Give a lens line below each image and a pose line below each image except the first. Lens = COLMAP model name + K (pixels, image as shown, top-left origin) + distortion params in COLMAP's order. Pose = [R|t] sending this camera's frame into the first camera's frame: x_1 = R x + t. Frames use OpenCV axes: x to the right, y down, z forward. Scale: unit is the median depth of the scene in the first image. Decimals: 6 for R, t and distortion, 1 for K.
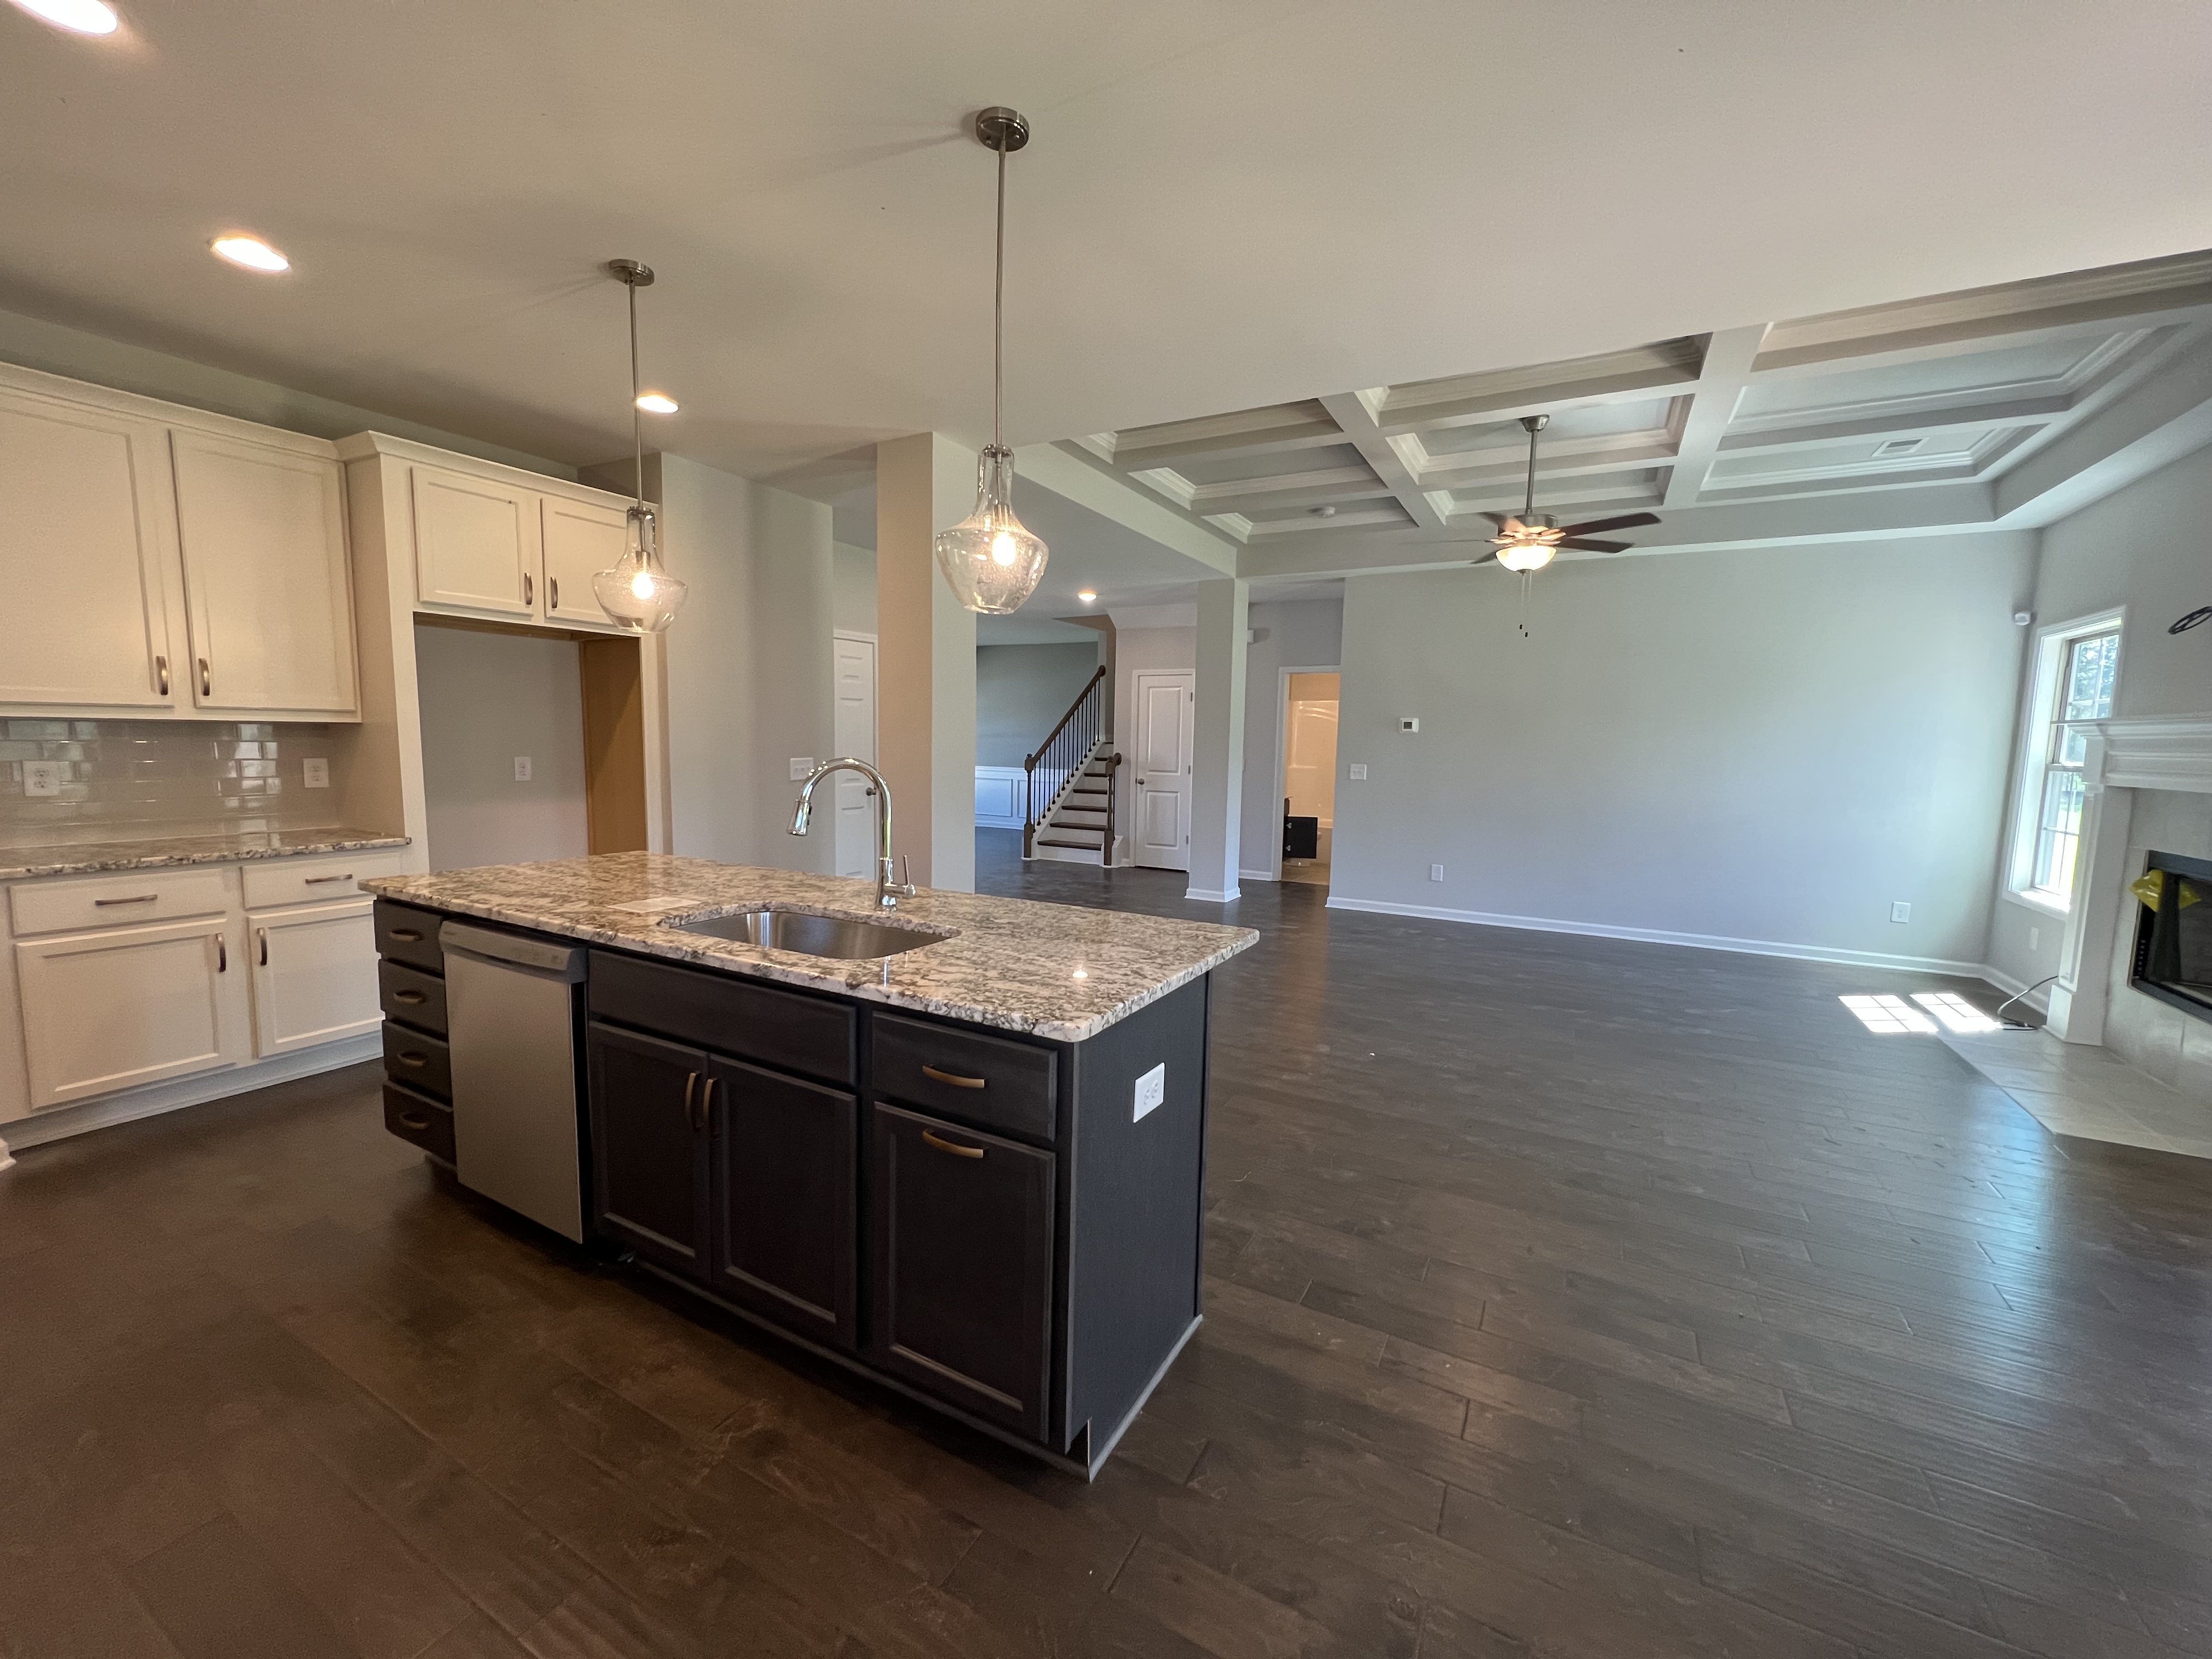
lens RADIAL K [[885.2, 0, 1103.6], [0, 885.2, 825.9], [0, 0, 1]] dist [-0.000152, 0.000343]
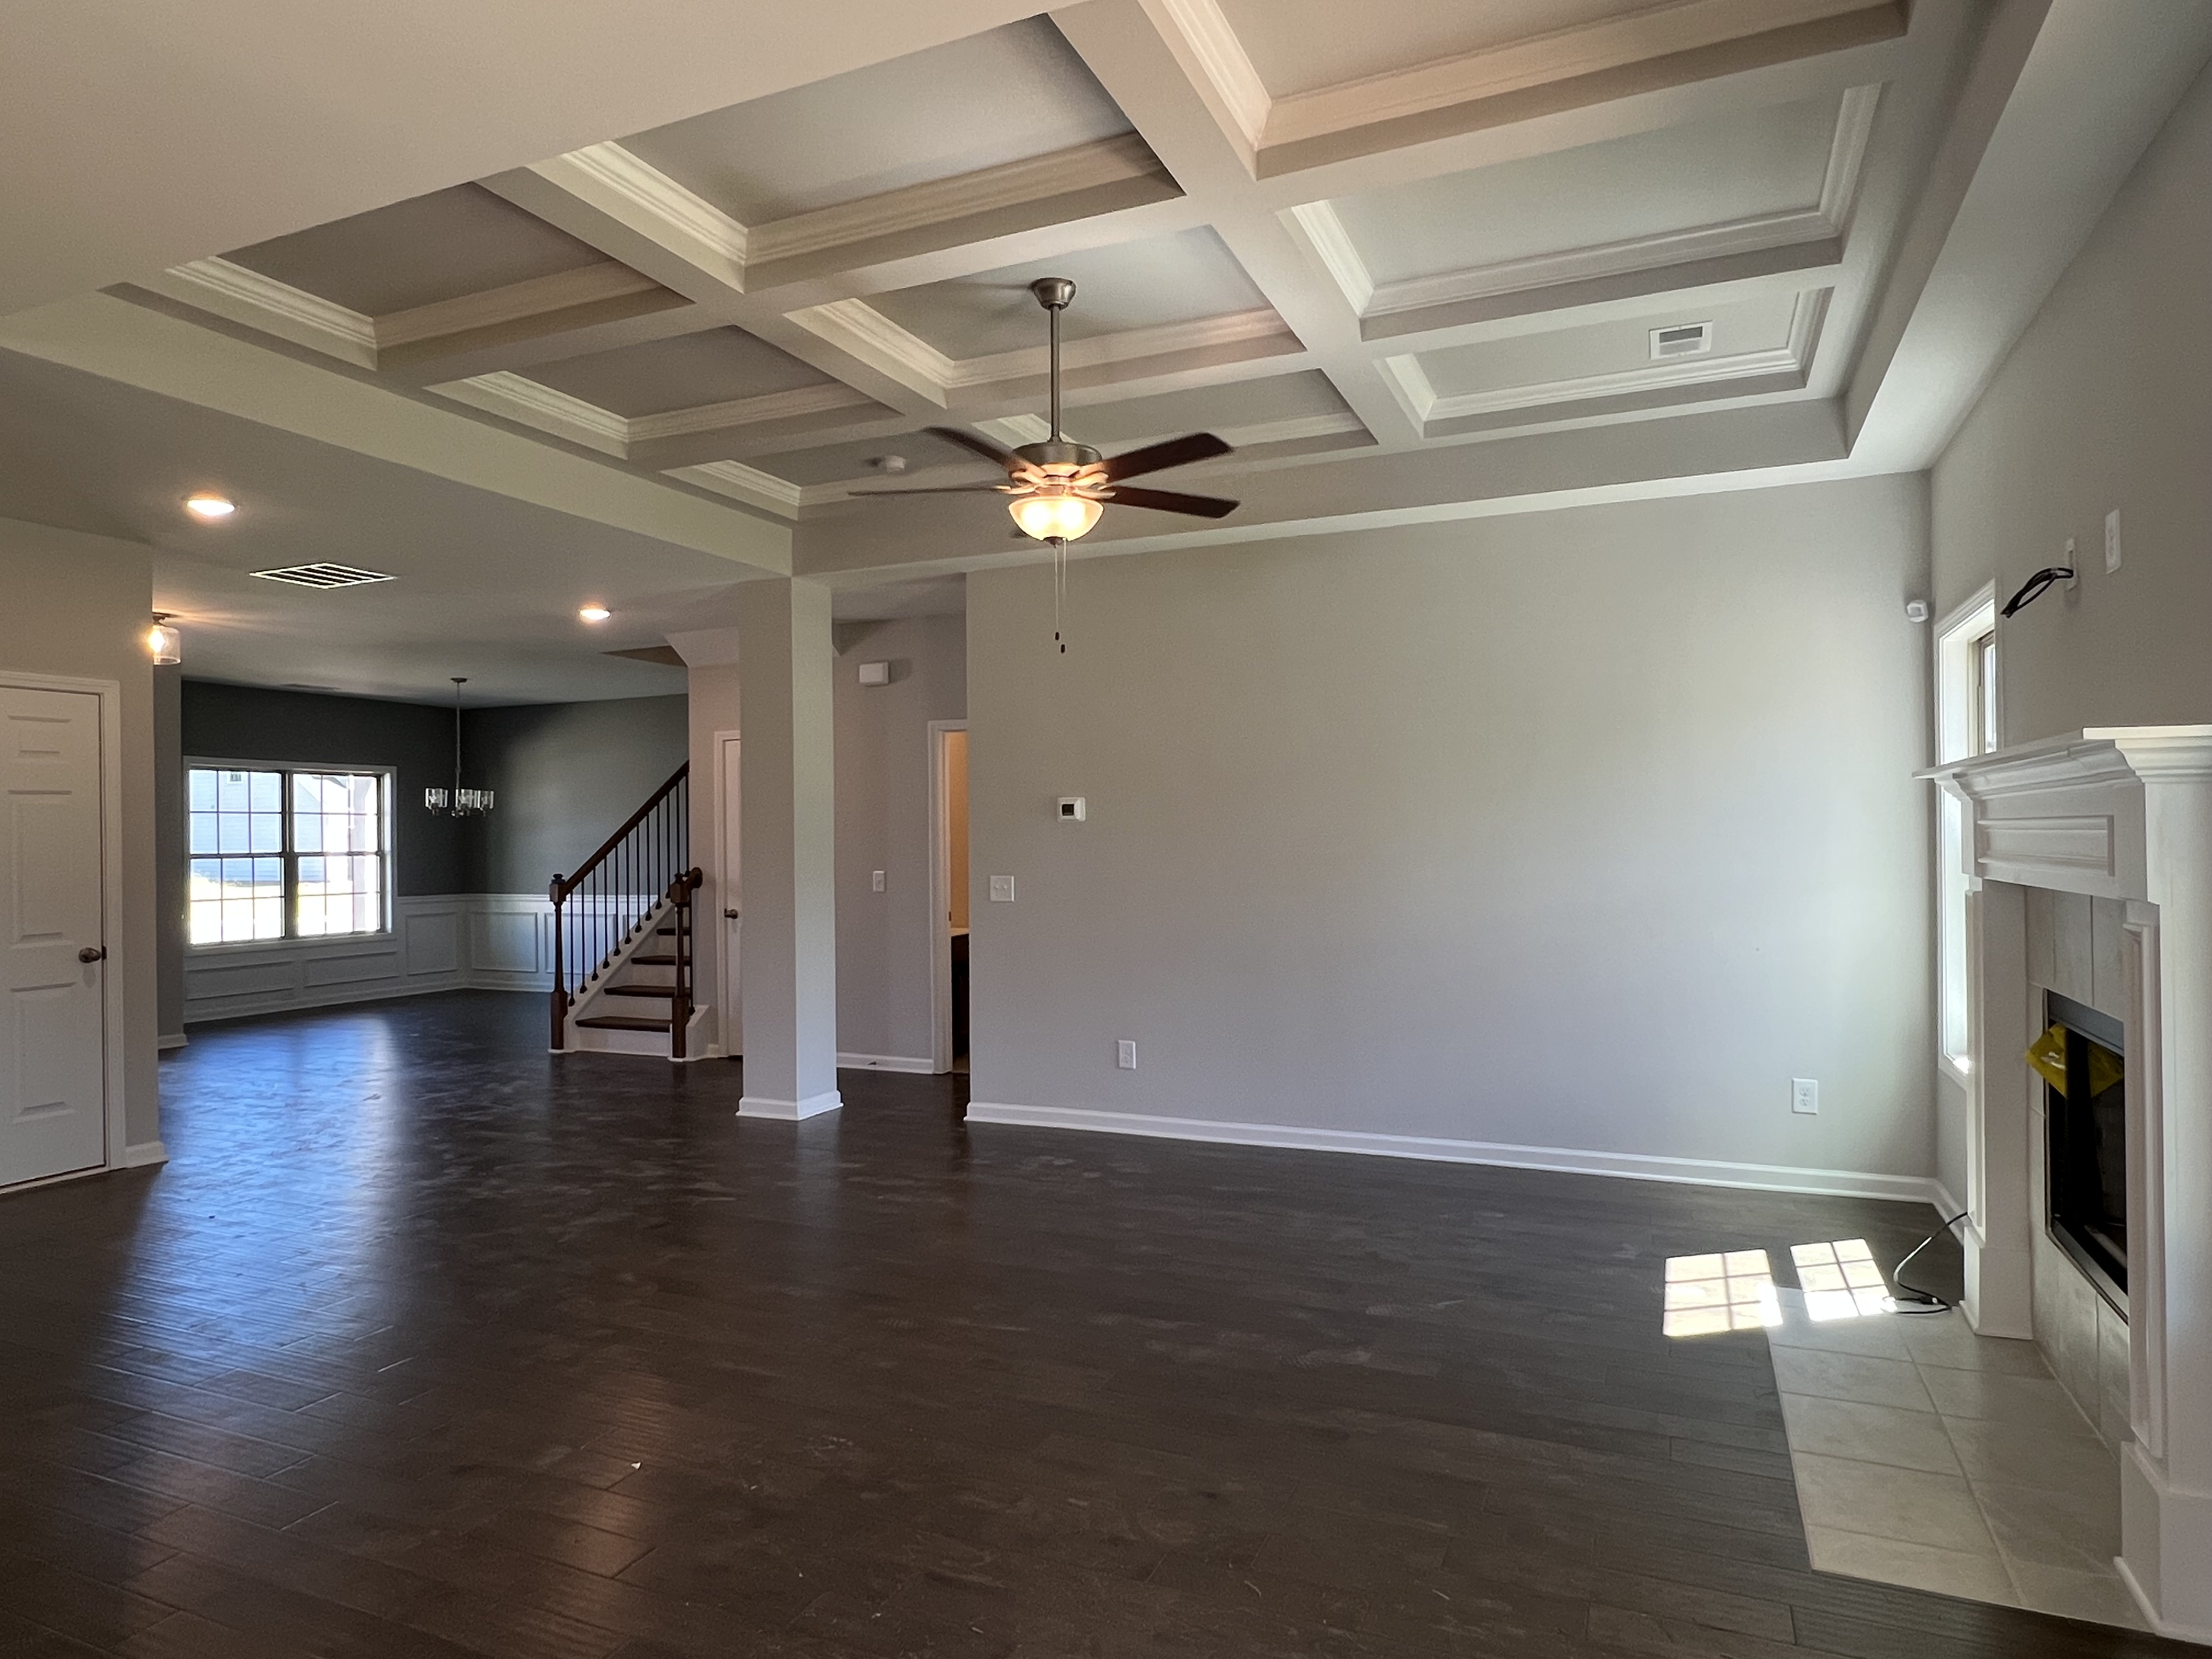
lens RADIAL K [[1316.8, 0, 1099.1], [0, 1316.8, 828.6], [0, 0, 1]] dist [0.000346, -0.004583]
pose [[0.995687, -0.030264, 0.087696, 0.477956], [0.039287, 0.993898, -0.103069, -0.012310], [-0.084041, 0.106070, 0.990801, 0.187549]]
